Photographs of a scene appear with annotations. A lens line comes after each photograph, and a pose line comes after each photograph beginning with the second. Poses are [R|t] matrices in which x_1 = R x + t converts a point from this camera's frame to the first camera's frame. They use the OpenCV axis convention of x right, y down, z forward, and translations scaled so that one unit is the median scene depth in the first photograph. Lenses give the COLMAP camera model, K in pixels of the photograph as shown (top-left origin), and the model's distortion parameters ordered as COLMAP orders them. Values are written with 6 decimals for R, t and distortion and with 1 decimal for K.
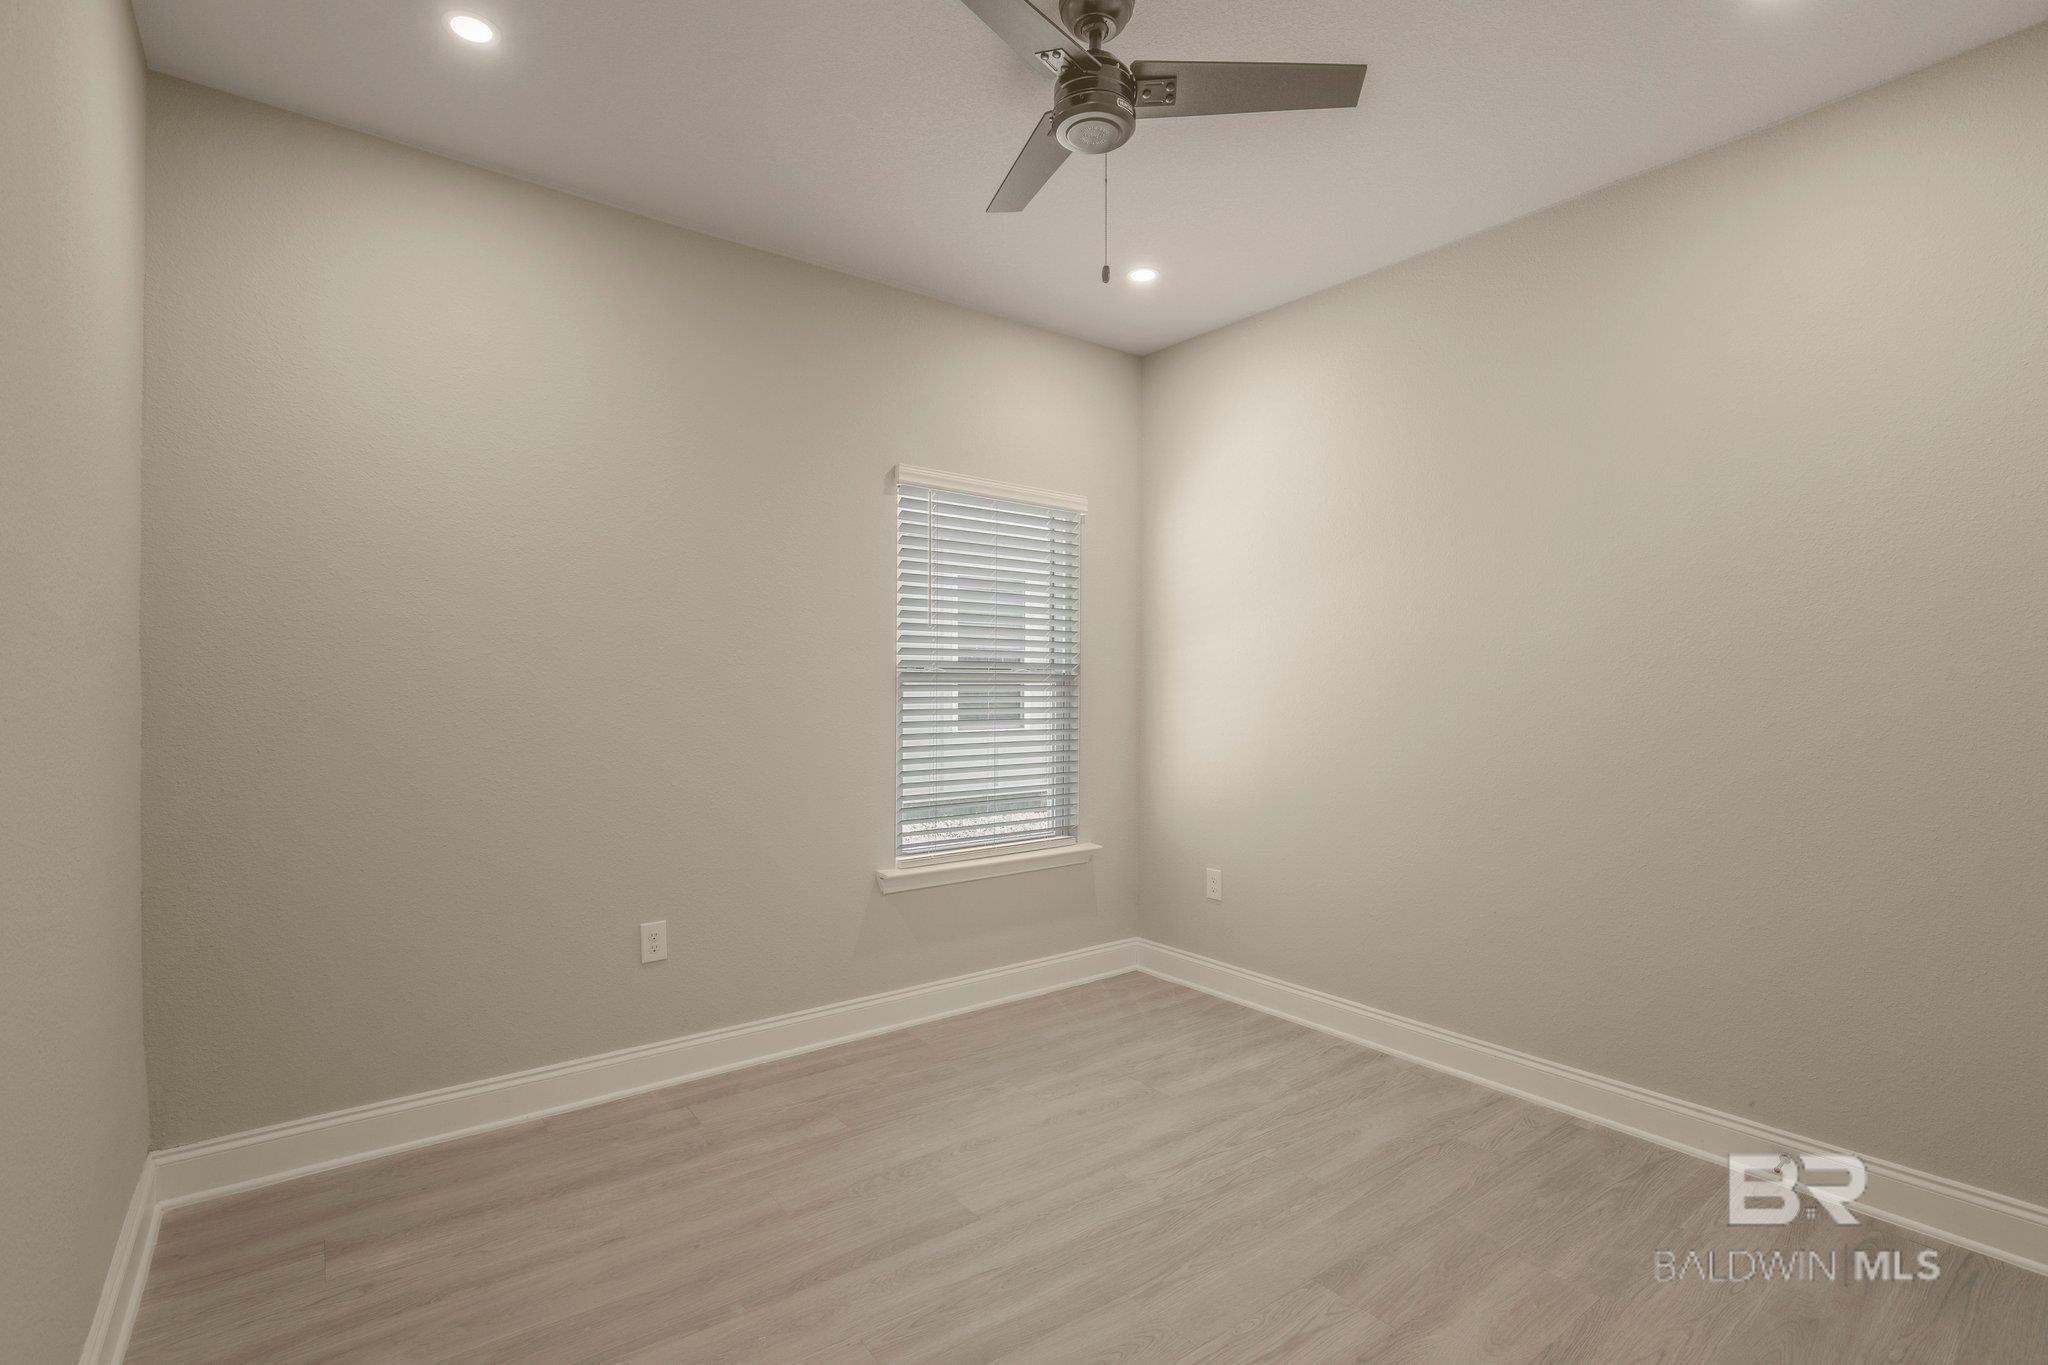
lens RADIAL K [[949.0, 0, 1024.1], [0, 949.0, 666.2], [0, 0, 1]] dist [-0.002077, -0.000065]
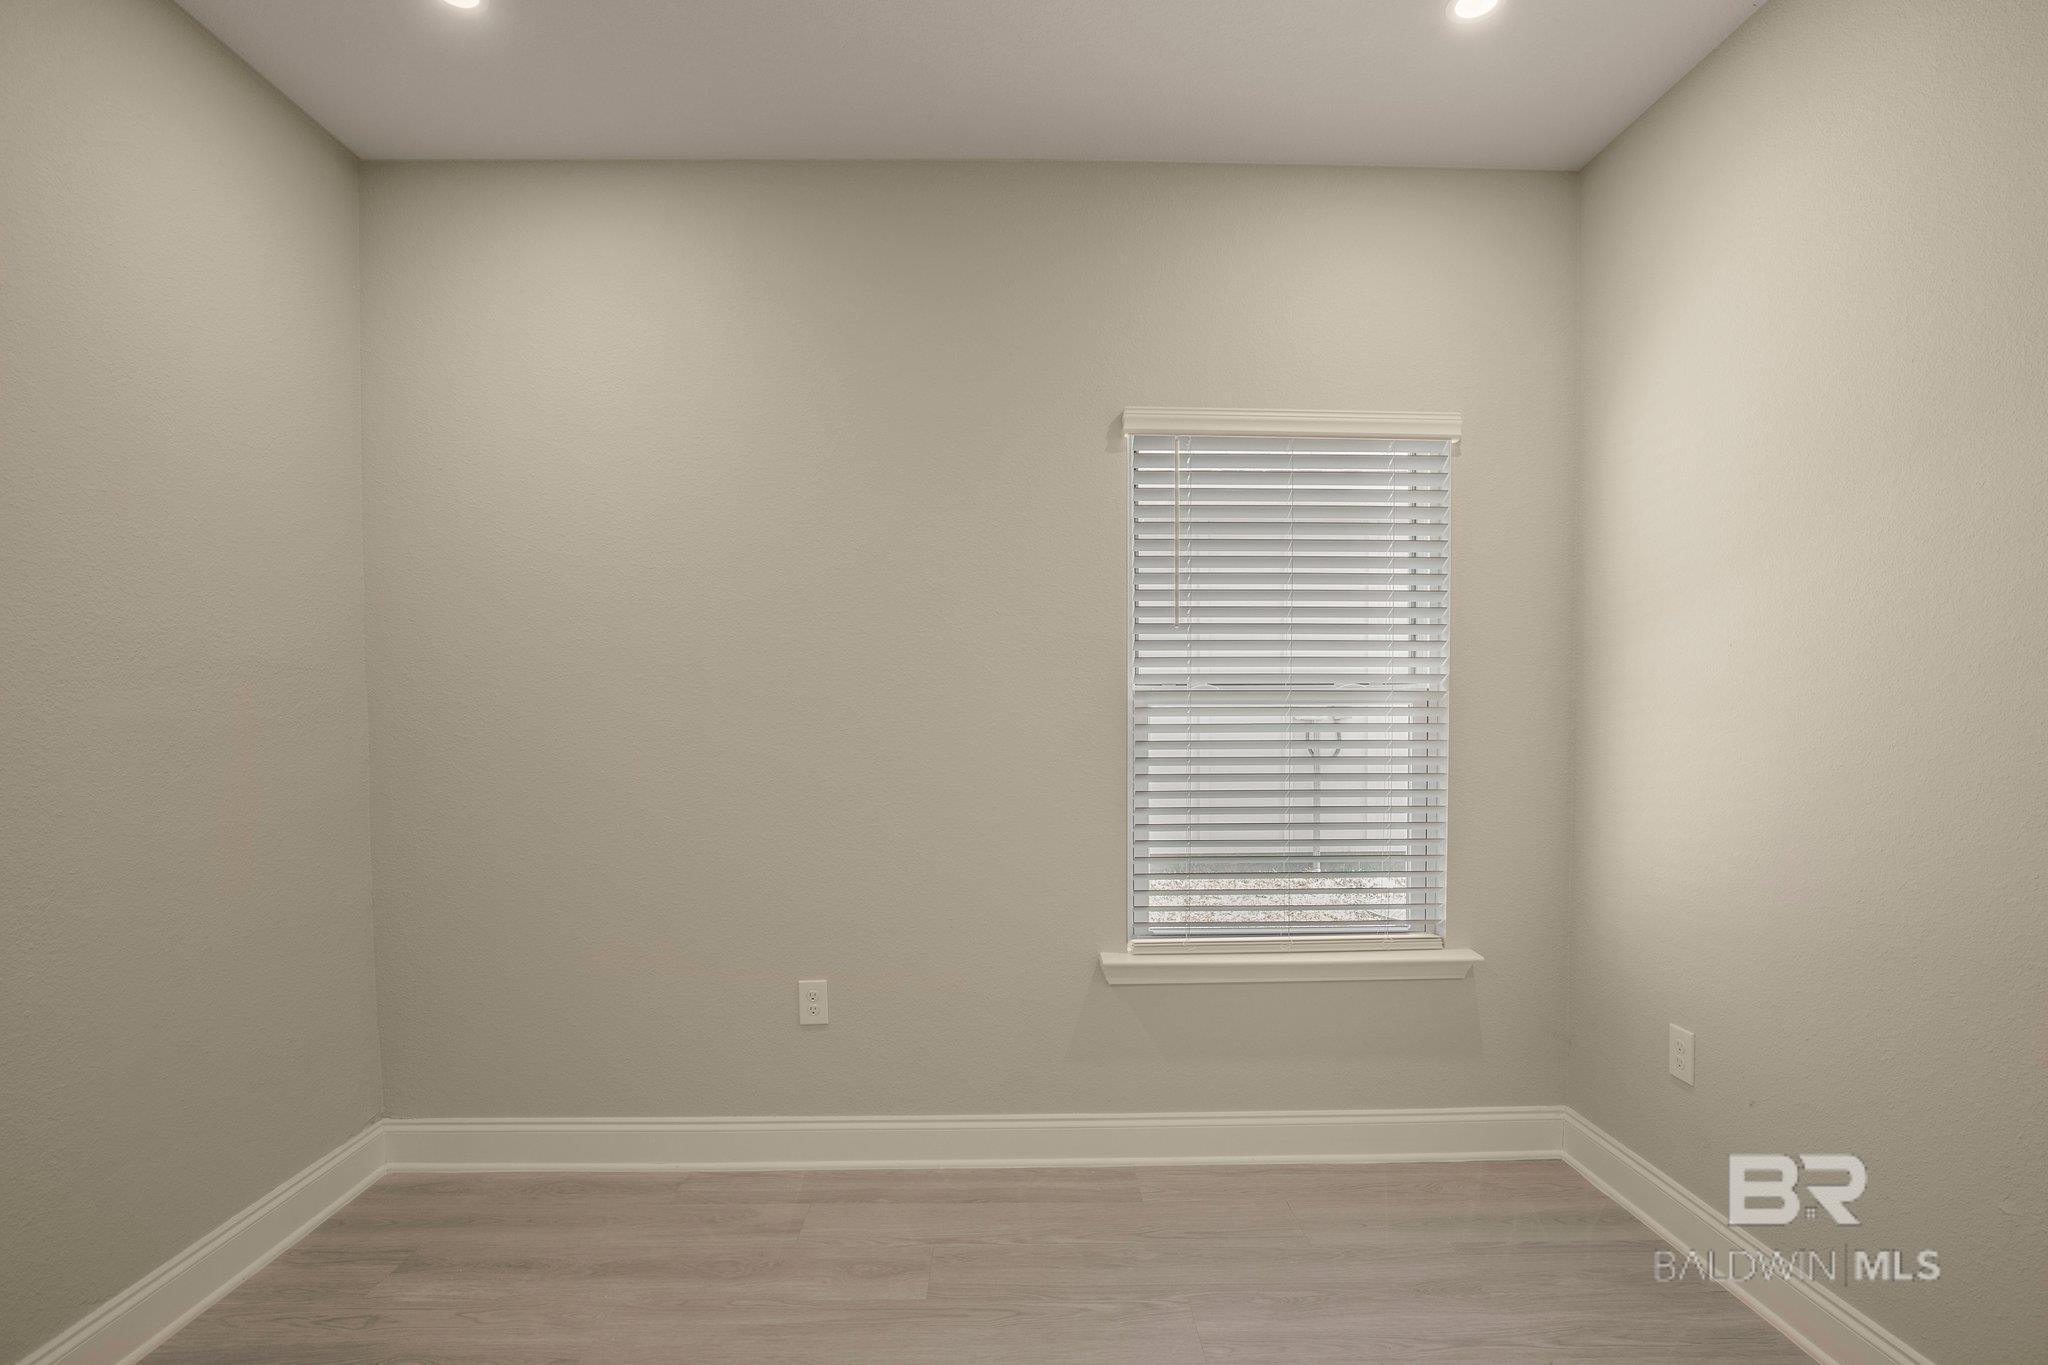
lens RADIAL K [[964.6, 0, 1021.3], [0, 964.6, 717.7], [0, 0, 1]] dist [-0.012603, -0.000156]
pose [[0.806871, 0.002724, -0.590722, 0.246451], [0.016230, 0.999510, 0.026777, 0.006129], [0.590505, -0.031193, 0.806431, 0.344679]]
